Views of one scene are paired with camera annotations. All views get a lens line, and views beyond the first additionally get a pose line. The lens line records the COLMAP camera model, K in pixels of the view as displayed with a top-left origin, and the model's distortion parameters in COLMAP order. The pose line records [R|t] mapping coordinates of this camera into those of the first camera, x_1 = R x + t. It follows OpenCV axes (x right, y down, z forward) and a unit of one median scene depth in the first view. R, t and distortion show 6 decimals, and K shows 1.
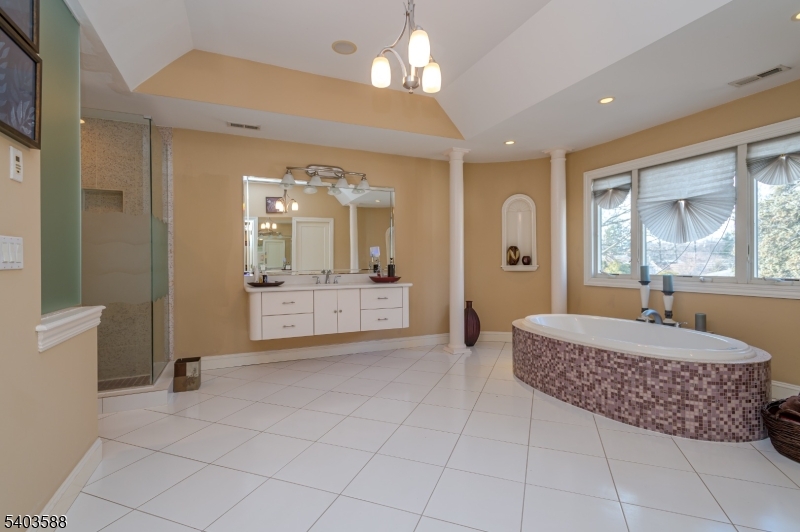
lens RADIAL K [[375.0, 0, 380.2], [0, 375.0, 262.8], [0, 0, 1]] dist [-0.001596, -0.001378]
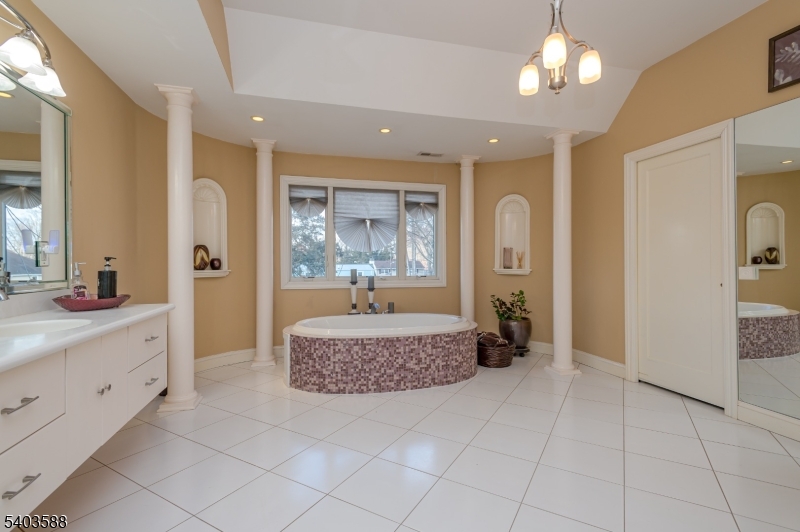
lens RADIAL K [[375.0, 0, 400.0], [0, 375.0, 266.8], [0, 0, 1]] dist [-0.001596, -0.001378]
pose [[0.118726, 0.000306, 0.992927, -0.555194], [0.002772, 0.999996, -0.000639, 0.001720], [-0.992923, 0.002828, 0.118725, 0.785174]]
